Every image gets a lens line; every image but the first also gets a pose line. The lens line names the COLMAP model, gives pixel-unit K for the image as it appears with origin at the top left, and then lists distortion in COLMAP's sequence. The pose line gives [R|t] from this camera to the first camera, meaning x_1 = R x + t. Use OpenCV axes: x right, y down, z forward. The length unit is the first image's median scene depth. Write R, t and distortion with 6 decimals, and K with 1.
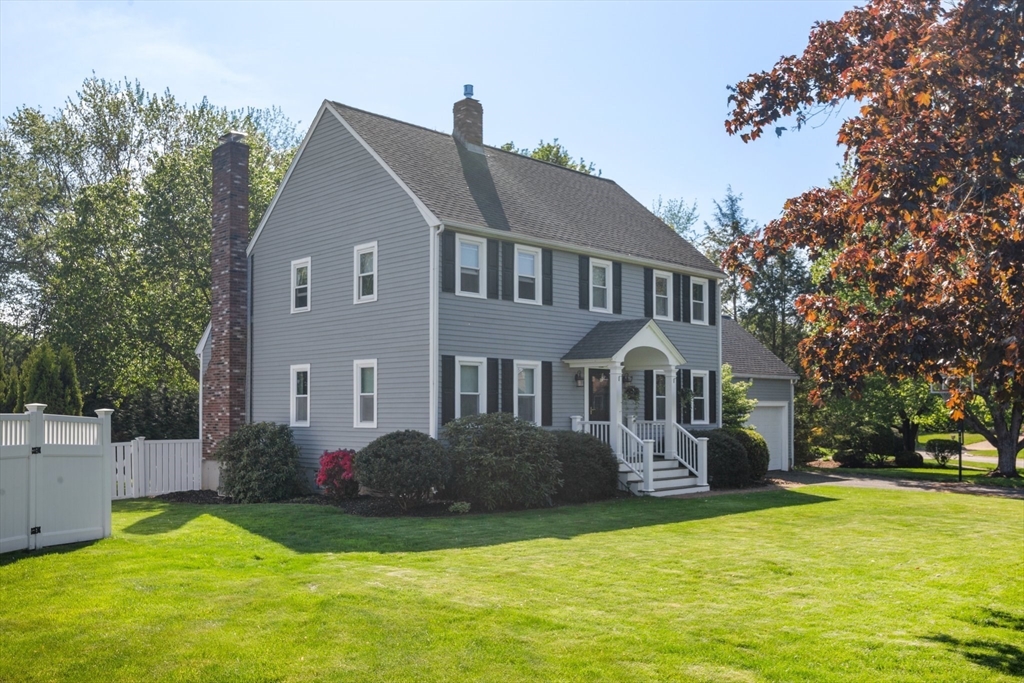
lens RADIAL K [[906.2, 0, 514.8], [0, 906.2, 385.7], [0, 0, 1]] dist [-0.010625, 0.015985]
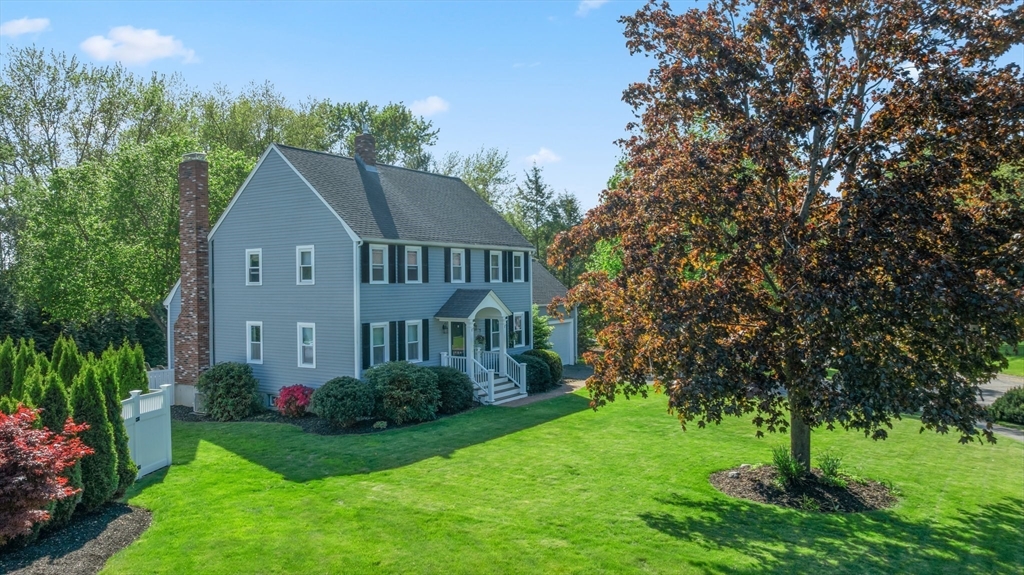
lens RADIAL K [[729.7, 0, 512.3], [0, 729.7, 283.7], [0, 0, 1]] dist [-0.012087, -0.007091]
pose [[0.977534, -0.010284, 0.210527, -0.083283], [0.004107, 0.999549, 0.029756, -0.126644], [-0.210738, -0.028223, 0.977135, -0.254208]]
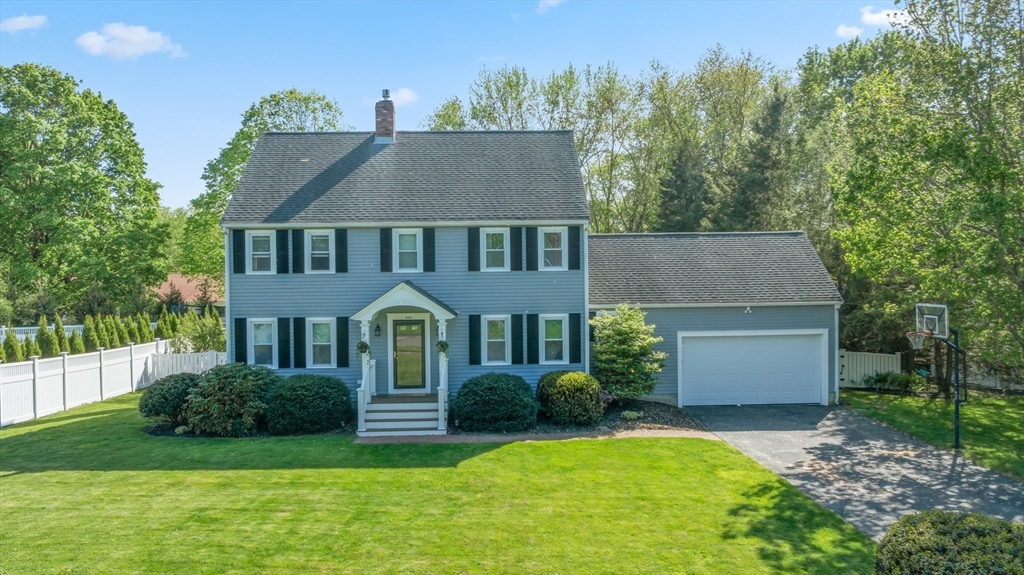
lens RADIAL K [[729.7, 0, 526.8], [0, 729.7, 278.5], [0, 0, 1]] dist [-0.012087, -0.007091]
pose [[0.728467, 0.001743, -0.685078, 0.949604], [0.032010, 0.998818, 0.036578, -0.112774], [0.684332, -0.048576, 0.727551, 0.442394]]
